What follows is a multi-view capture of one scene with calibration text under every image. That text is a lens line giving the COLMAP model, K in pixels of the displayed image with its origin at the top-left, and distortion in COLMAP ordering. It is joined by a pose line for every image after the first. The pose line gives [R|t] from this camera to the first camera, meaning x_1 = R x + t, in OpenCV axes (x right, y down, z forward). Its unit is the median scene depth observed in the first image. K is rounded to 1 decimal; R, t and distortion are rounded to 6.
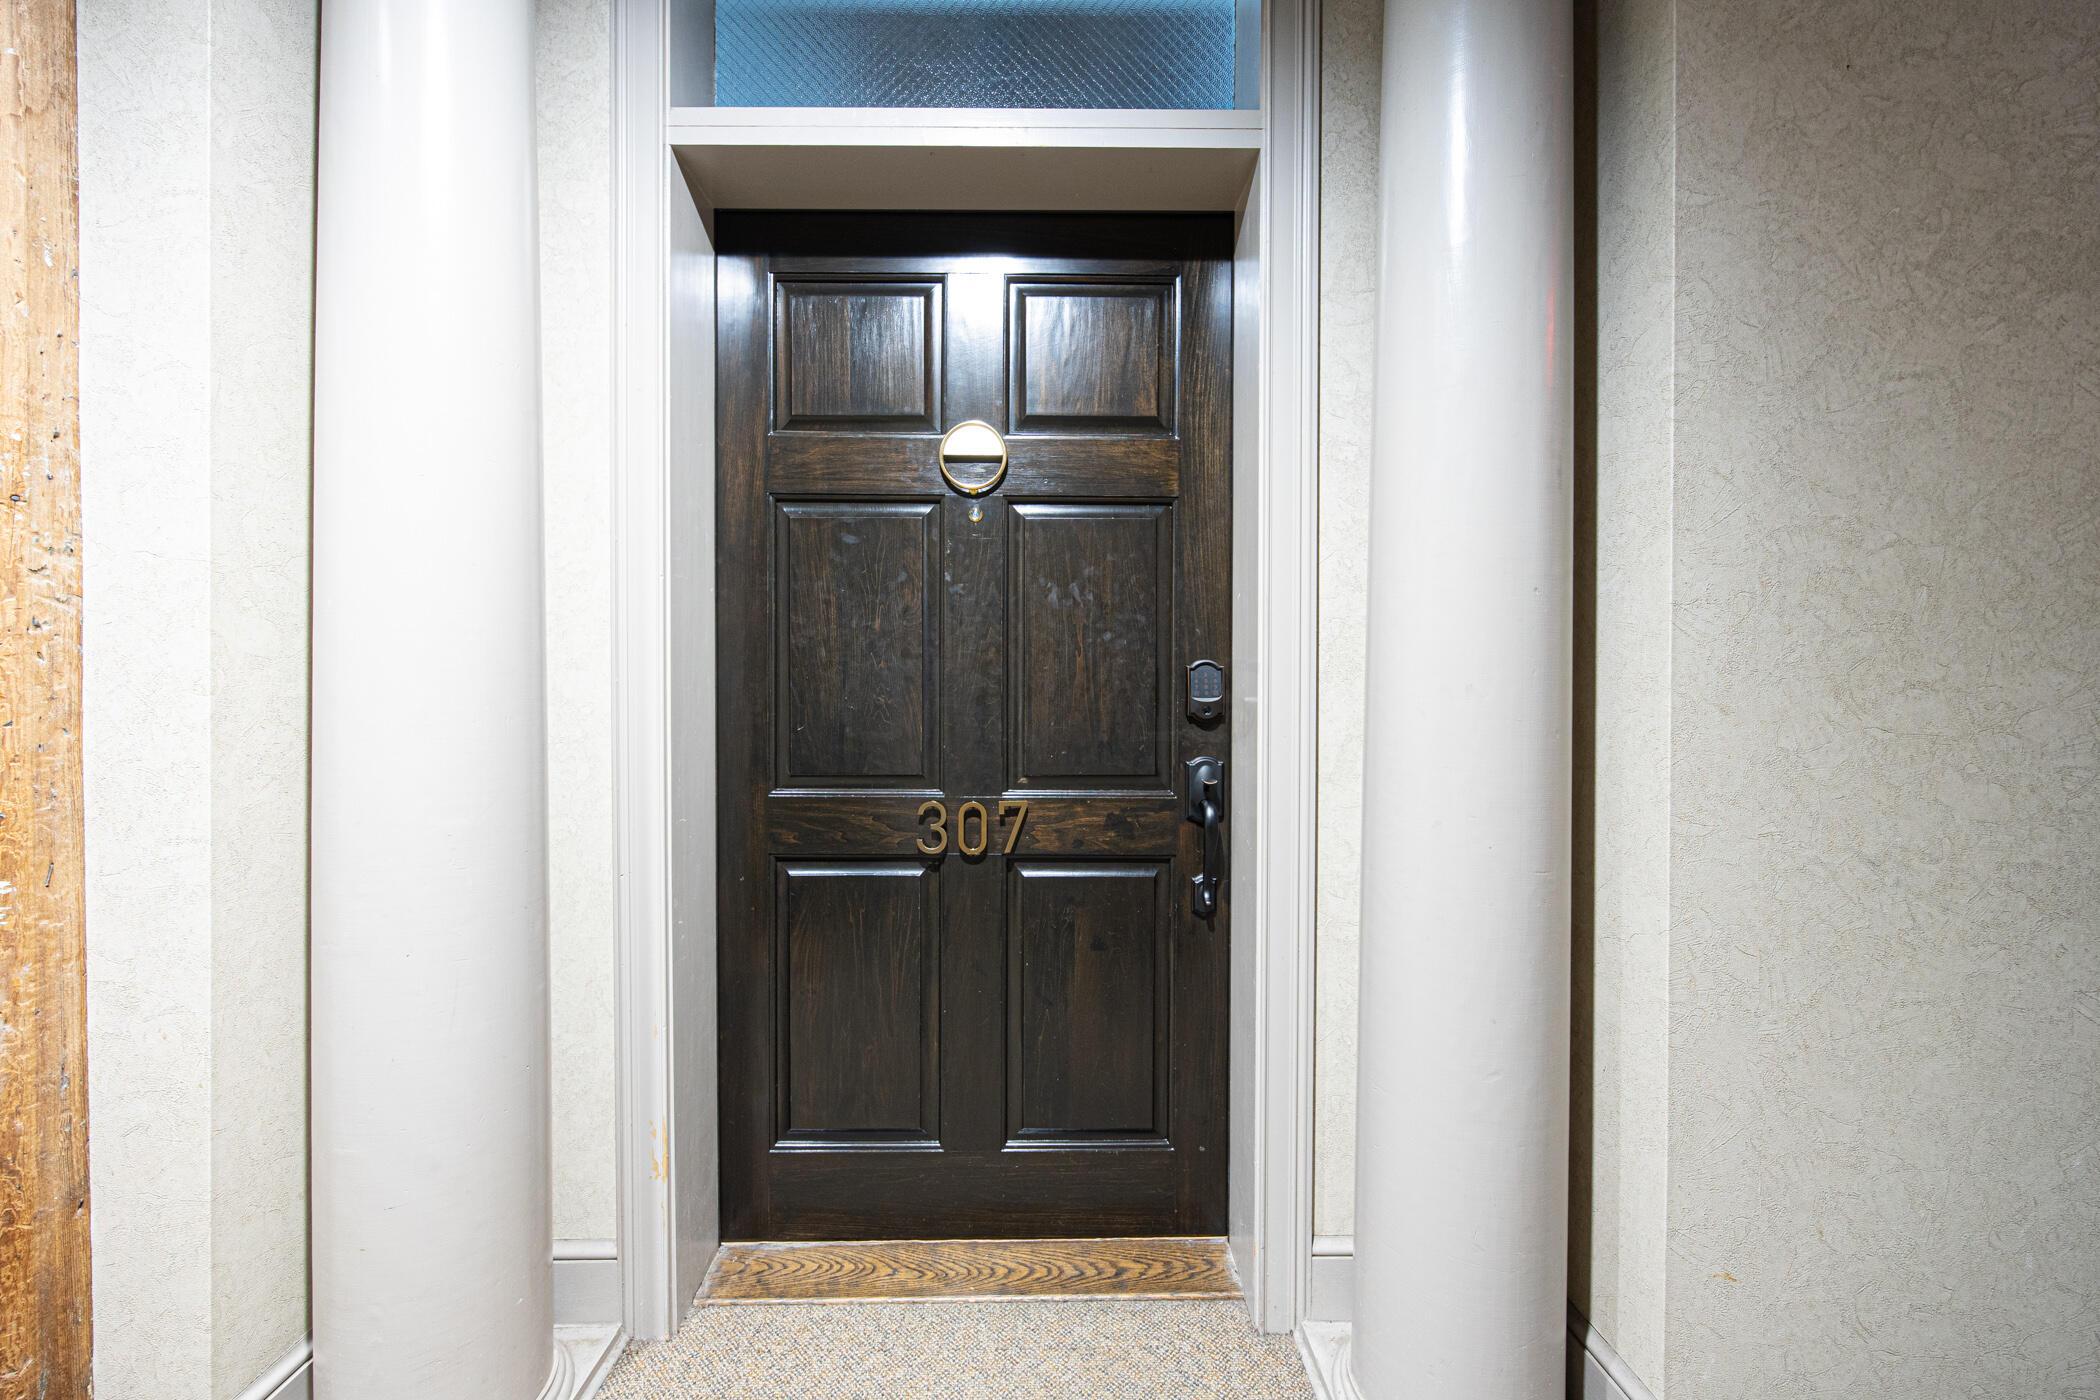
lens RADIAL K [[835.1, 0, 1050.4], [0, 835.1, 701.3], [0, 0, 1]] dist [-0.003568, -0.000943]
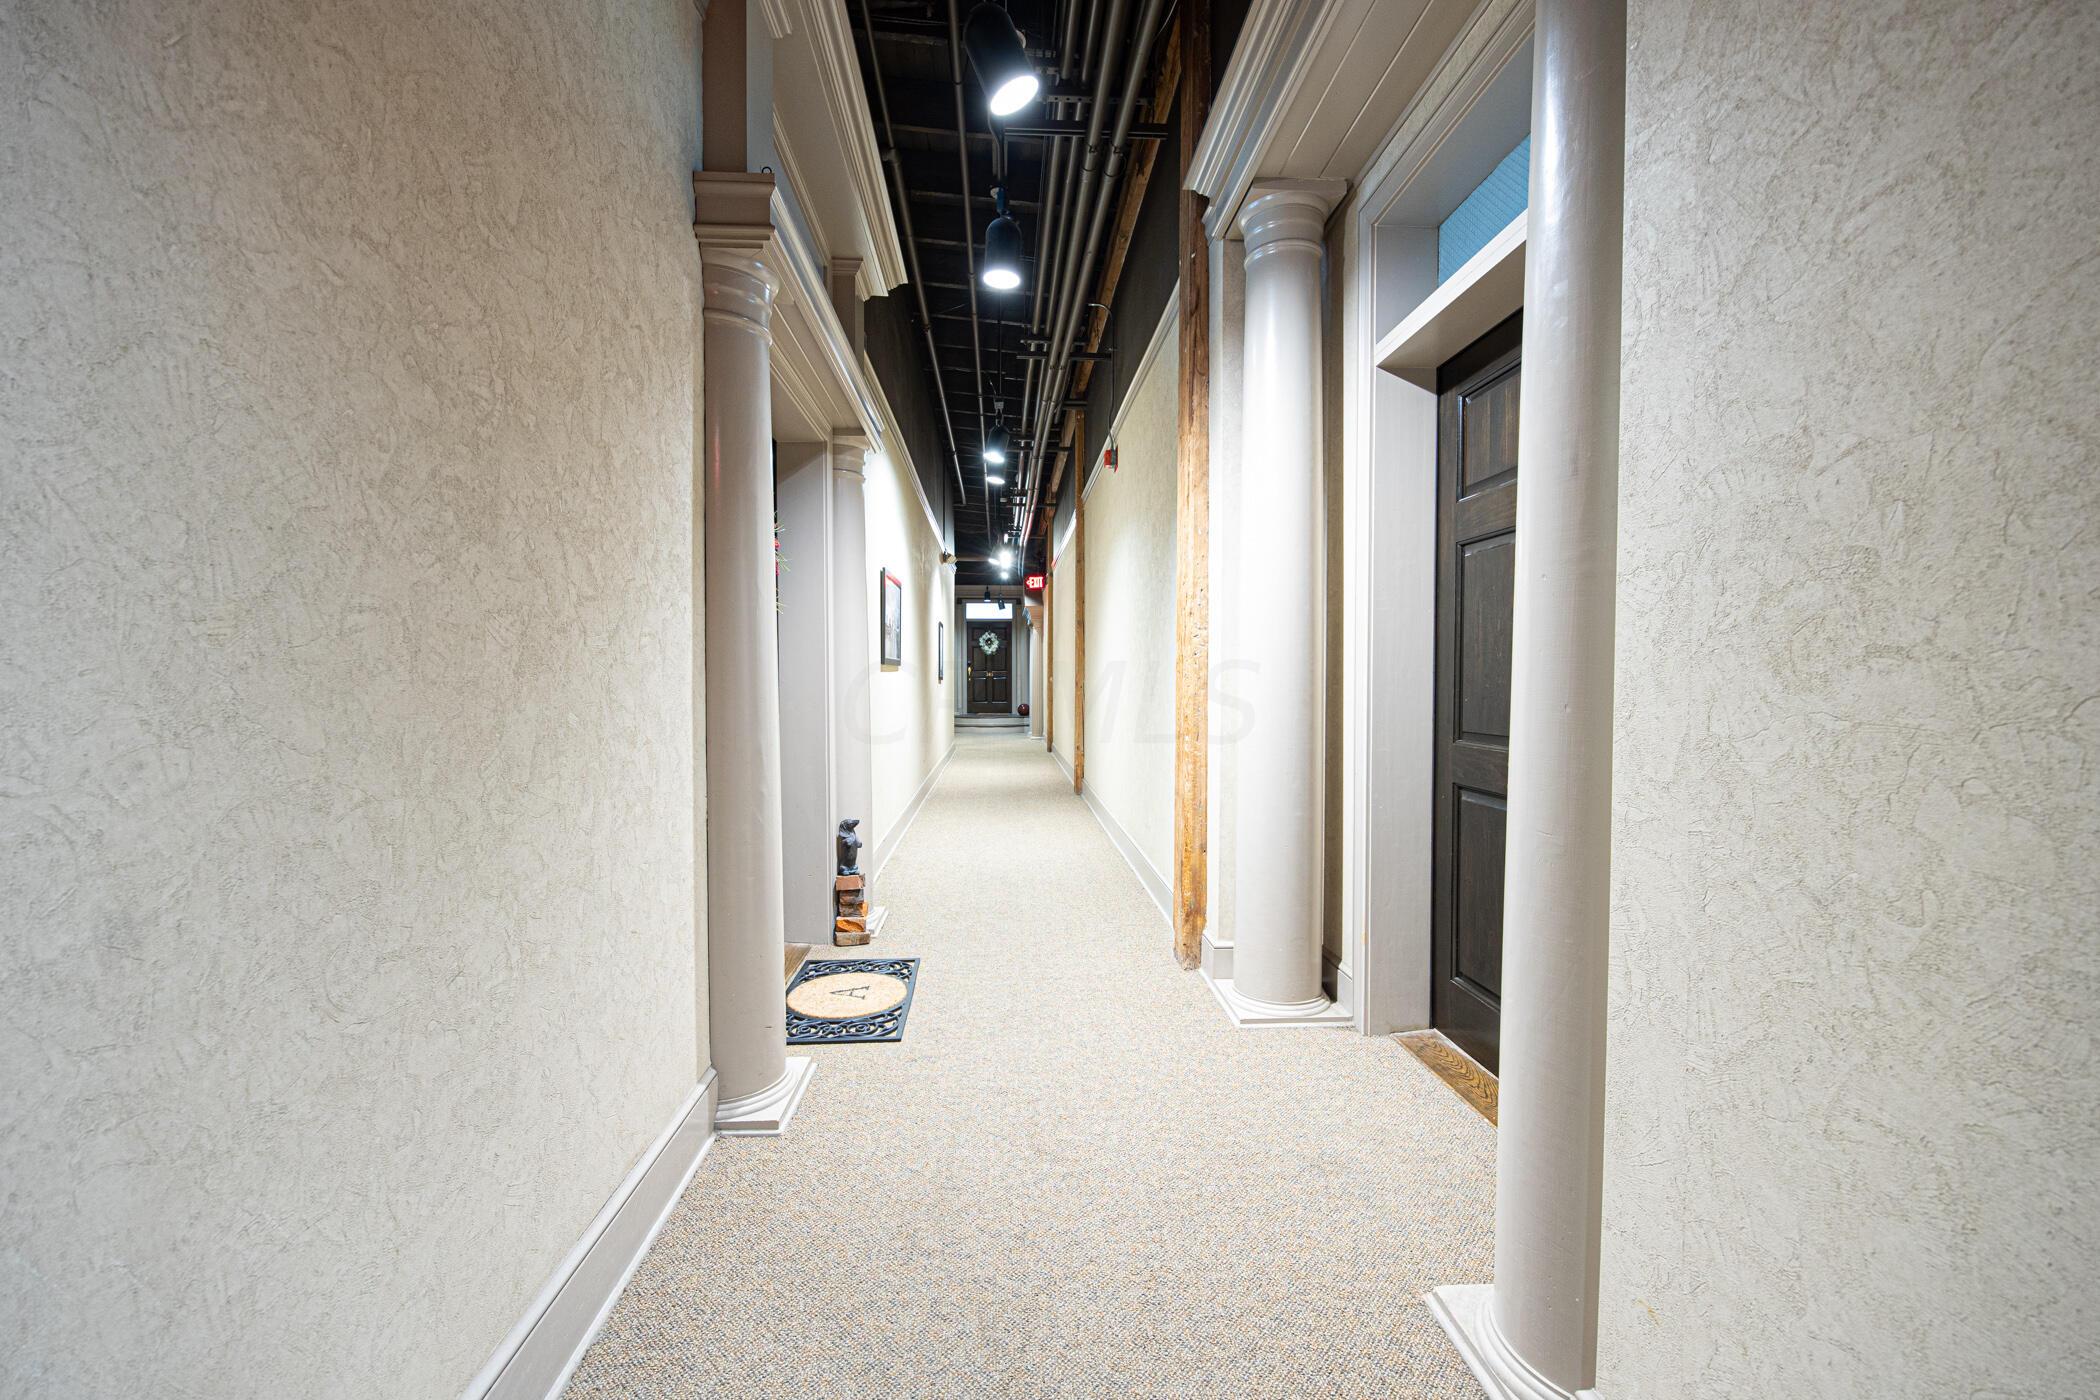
lens RADIAL K [[835.1, 0, 1046.7], [0, 835.1, 706.5], [0, 0, 1]] dist [-0.003568, -0.000943]
pose [[0.043189, 0.031784, -0.998561, 1.686040], [-0.014257, 0.999412, 0.031195, 0.013395], [0.998965, 0.012890, 0.043617, 0.296633]]
